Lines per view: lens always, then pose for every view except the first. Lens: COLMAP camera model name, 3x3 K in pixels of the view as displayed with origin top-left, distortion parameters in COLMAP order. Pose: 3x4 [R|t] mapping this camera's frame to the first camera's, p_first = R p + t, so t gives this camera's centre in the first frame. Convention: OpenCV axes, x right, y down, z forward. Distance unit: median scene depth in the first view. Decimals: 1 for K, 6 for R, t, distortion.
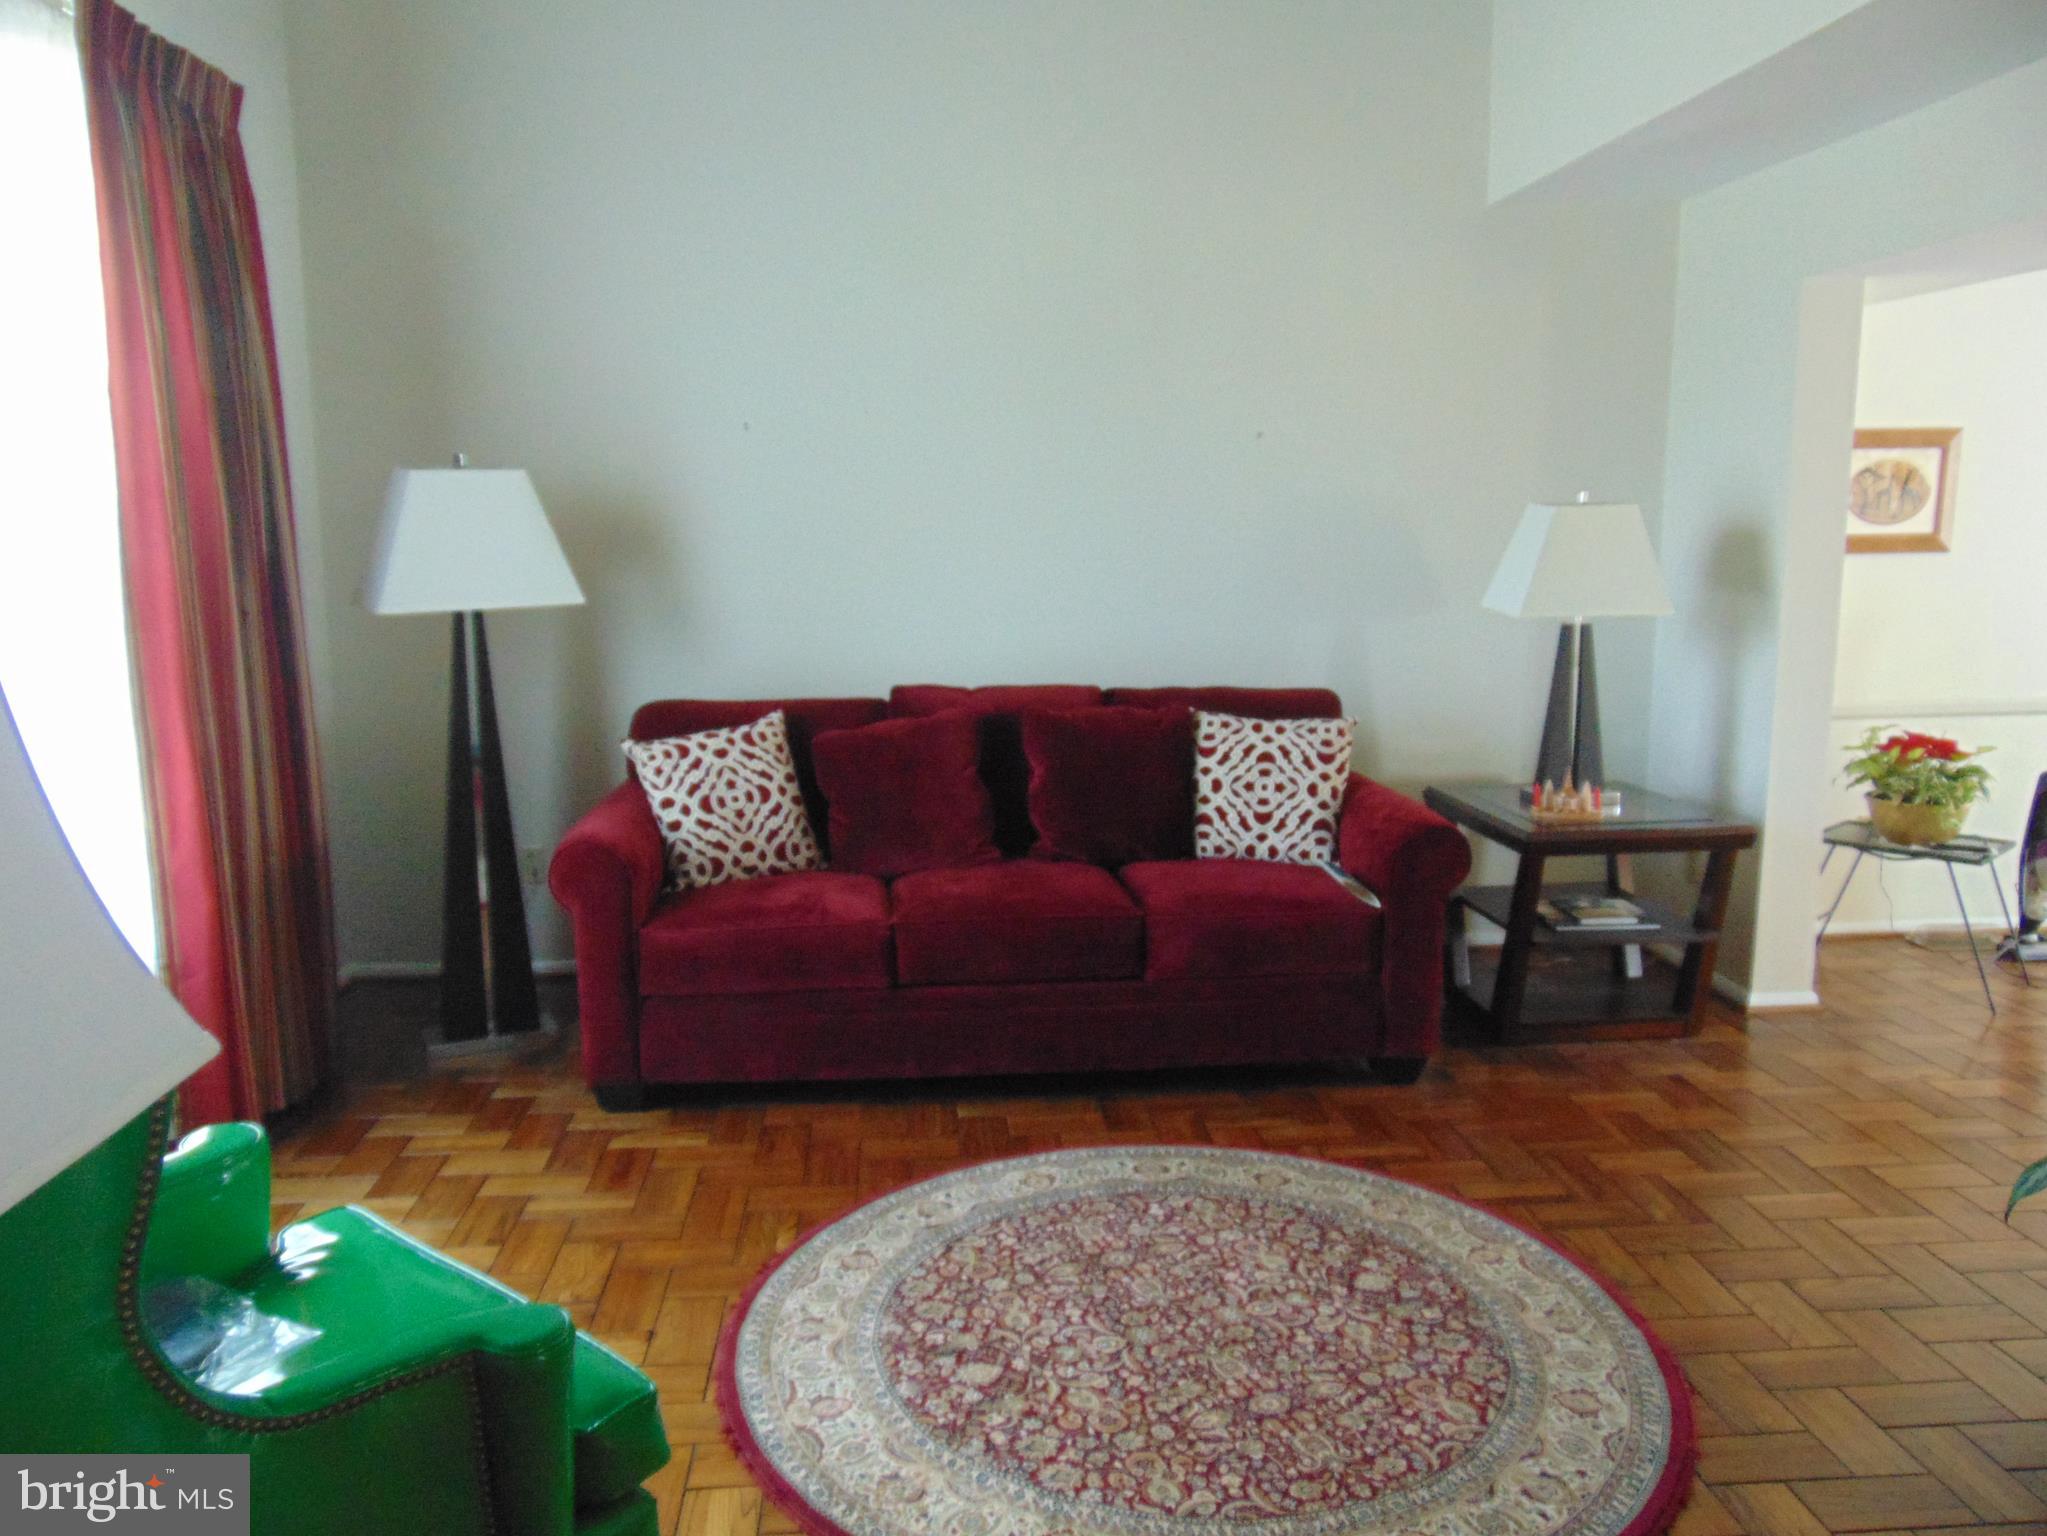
lens RADIAL K [[1520.1, 0, 1022.8], [0, 1520.1, 761.9], [0, 0, 1]] dist [-0.042846, 0.072330]
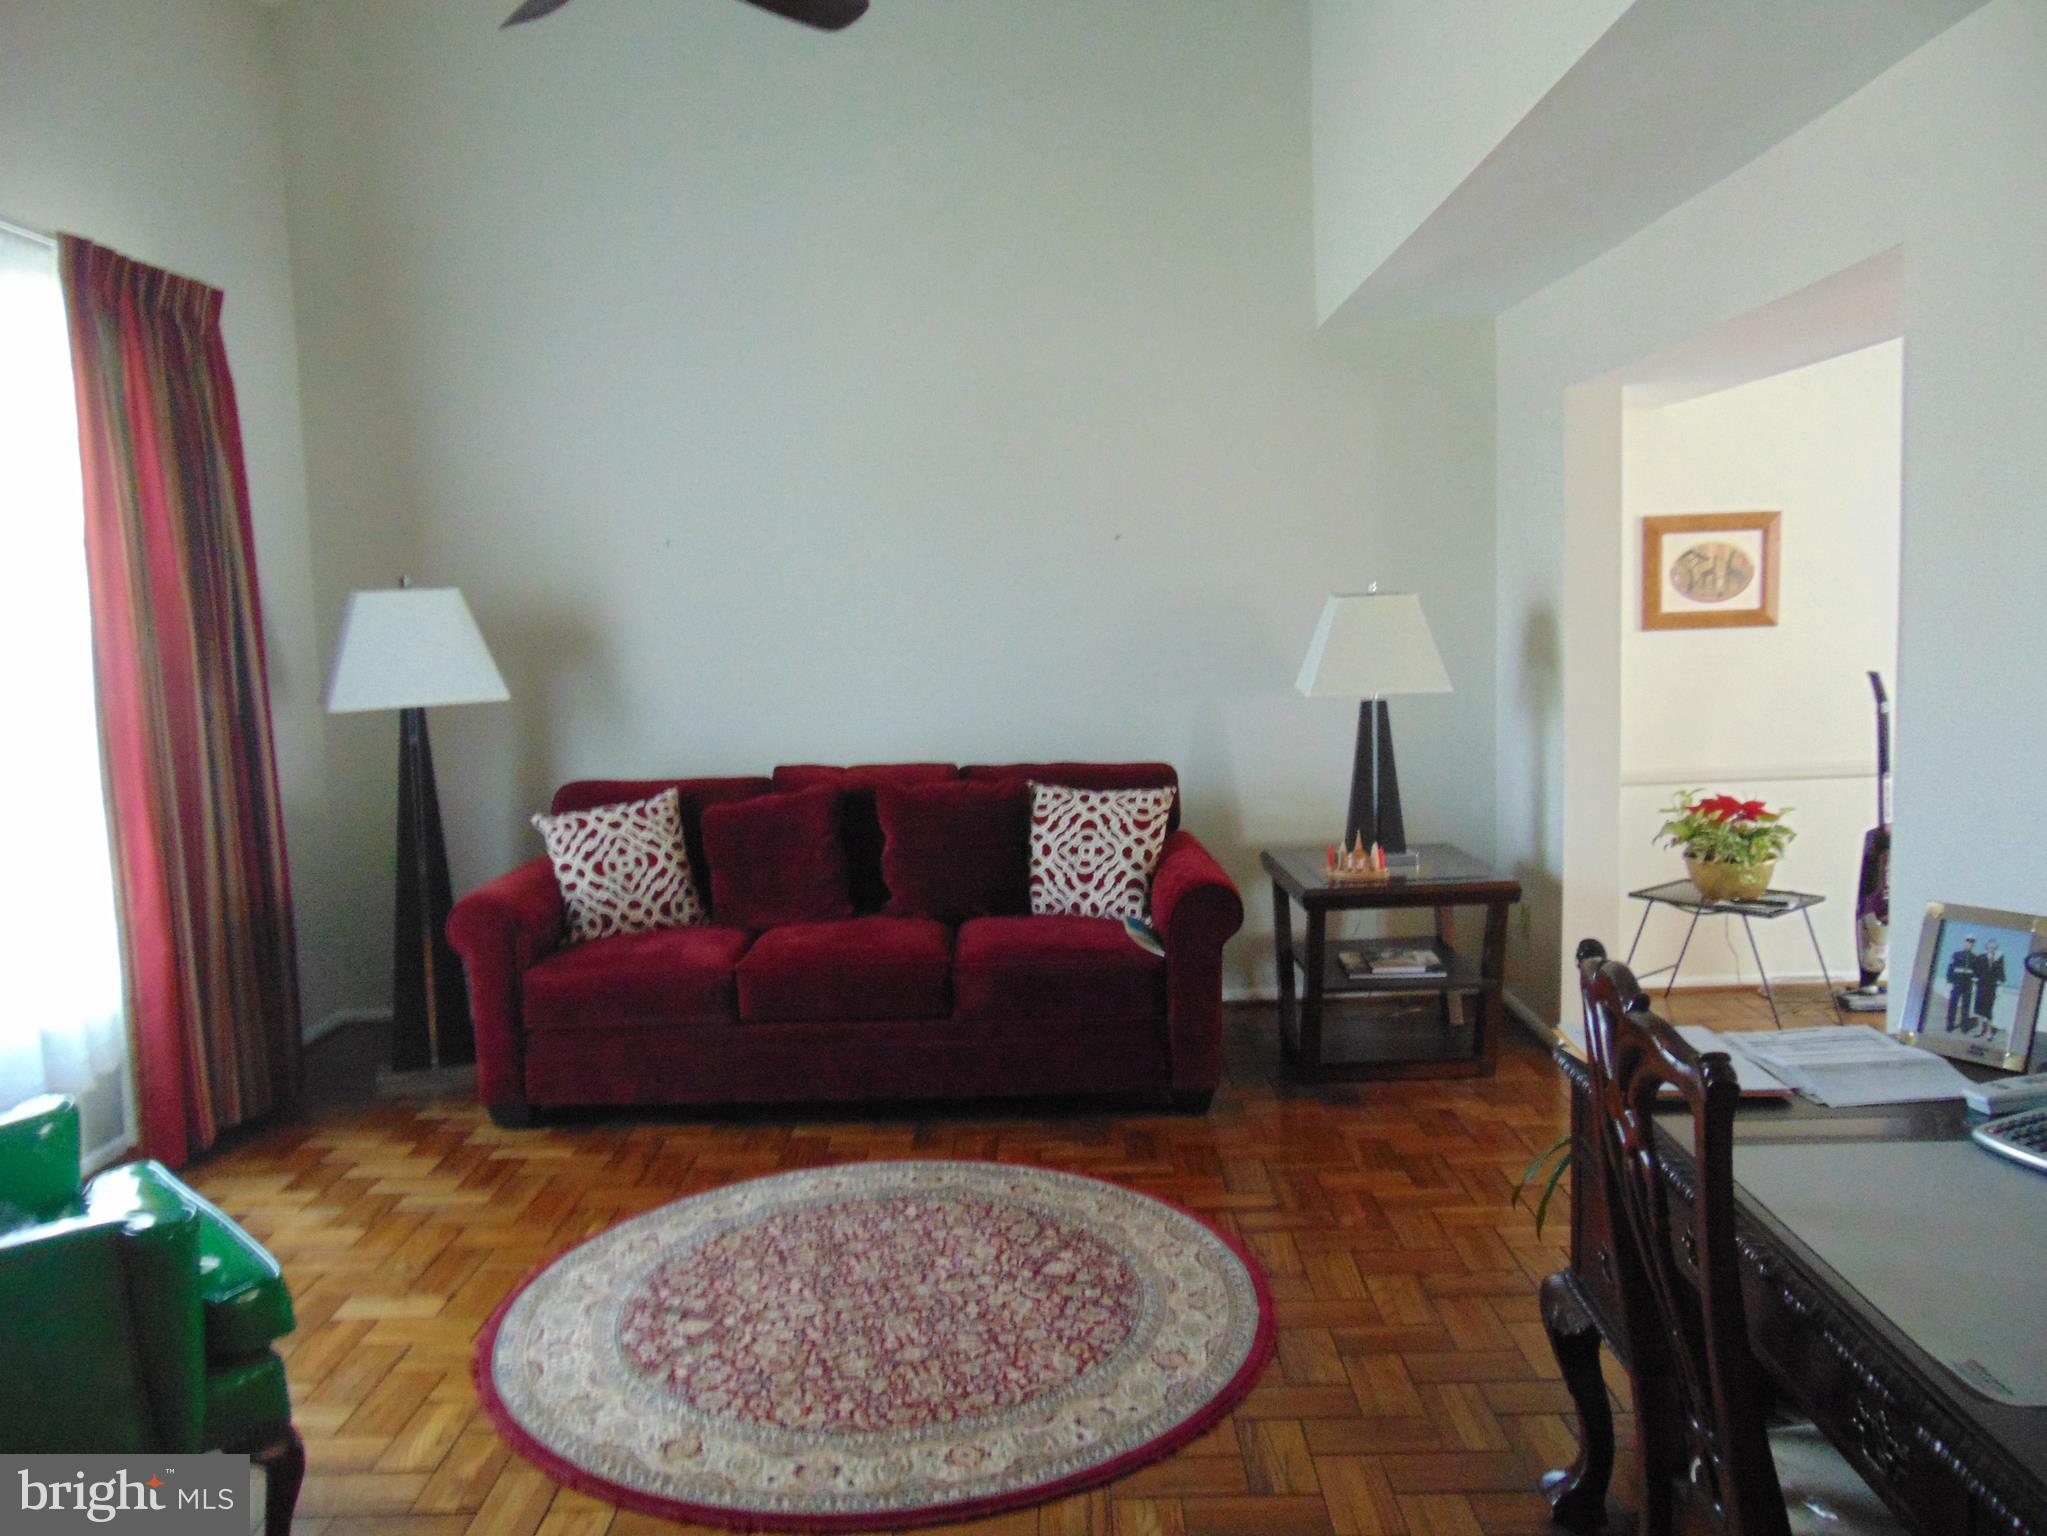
lens RADIAL K [[1520.1, 0, 1022.8], [0, 1520.1, 761.9], [0, 0, 1]] dist [-0.042846, 0.072330]
pose [[0.995084, -0.013748, -0.098080, 0.229167], [0.008881, 0.998715, -0.049889, 0.006731], [0.098640, 0.048773, 0.993927, -0.134390]]
